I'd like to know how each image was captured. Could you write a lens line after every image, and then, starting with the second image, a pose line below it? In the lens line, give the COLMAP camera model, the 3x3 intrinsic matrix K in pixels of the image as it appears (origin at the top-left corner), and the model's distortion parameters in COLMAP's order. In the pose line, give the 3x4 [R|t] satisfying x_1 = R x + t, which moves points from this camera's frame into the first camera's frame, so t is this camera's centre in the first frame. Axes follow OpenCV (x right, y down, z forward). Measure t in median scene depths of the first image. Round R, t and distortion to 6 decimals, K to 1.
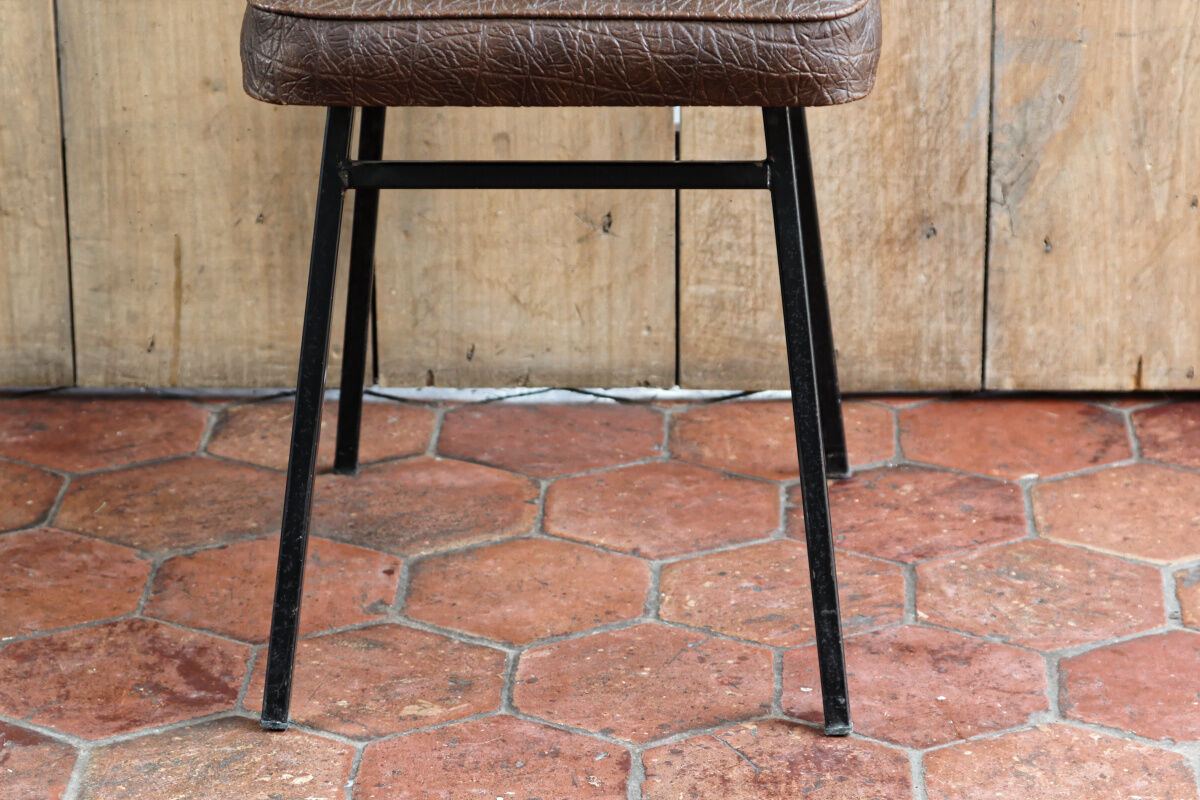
lens RADIAL K [[4305.9, 0, 572.2], [0, 4305.9, 449.6], [0, 0, 1]] dist [0.102008, -1.125714]
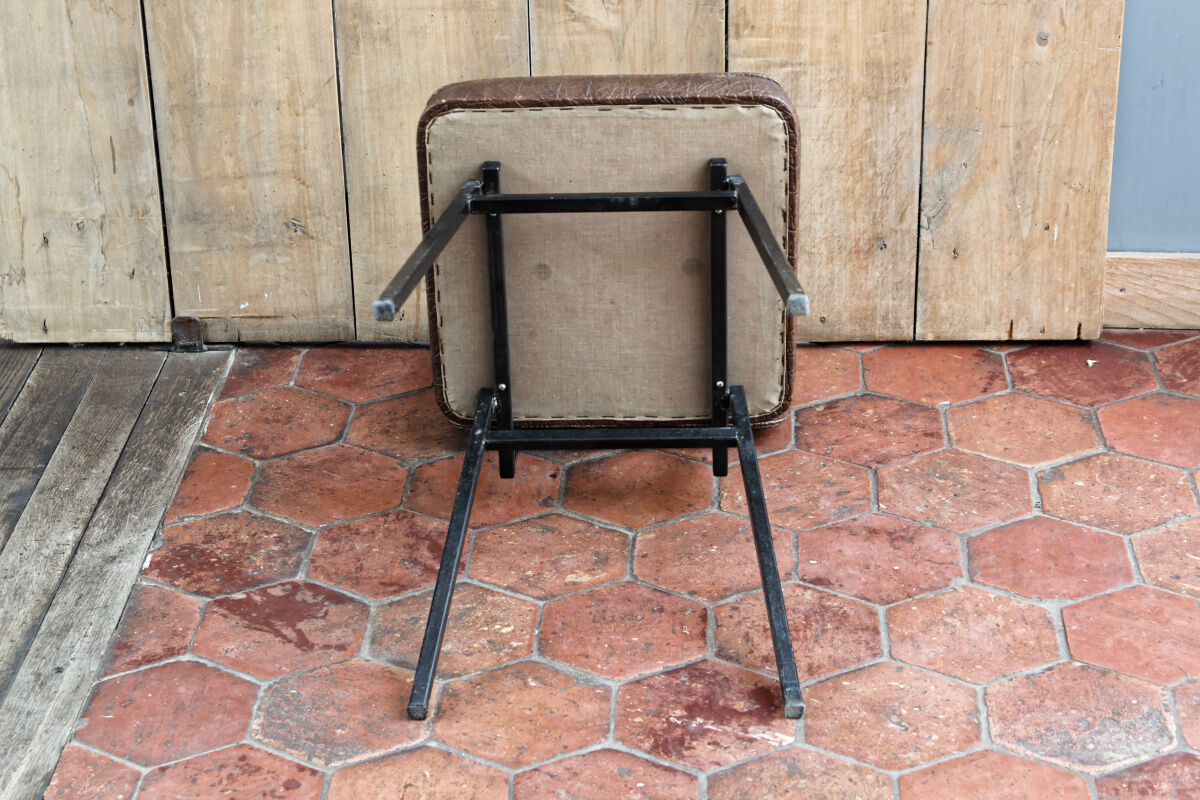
lens RADIAL K [[2587.8, 0, 570.5], [0, 2587.8, 437.4], [0, 0, 1]] dist [0.033655, -0.021284]
pose [[0.999787, -0.007477, -0.019224, -0.016125], [0.009450, 0.994459, 0.104695, -0.083290], [0.018335, -0.104854, 0.994319, 0.024969]]
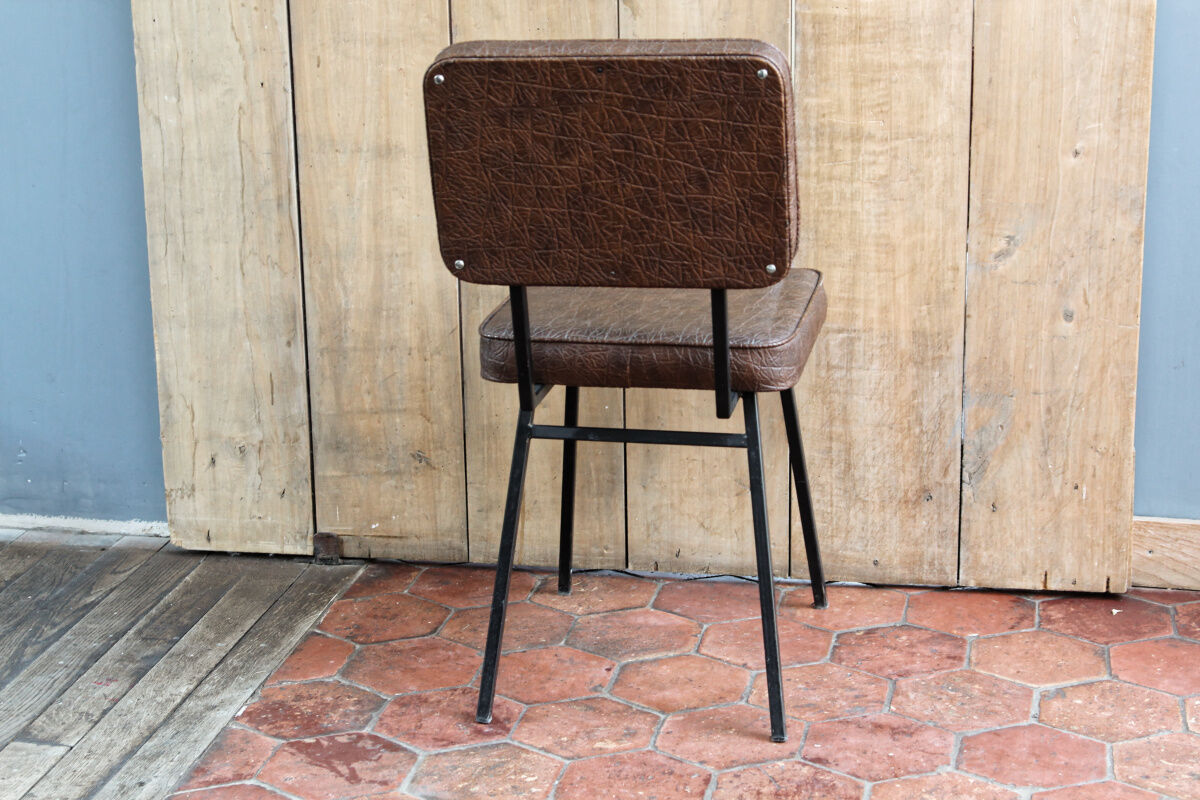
lens RADIAL K [[2340.0, 0, 564.5], [0, 2340.0, 430.0], [0, 0, 1]] dist [-0.007289, 0.182007]
pose [[0.986428, 0.034813, -0.160463, 0.090381], [-0.046819, 0.996330, -0.071656, -0.001009], [0.157380, 0.078196, 0.984437, 0.002342]]
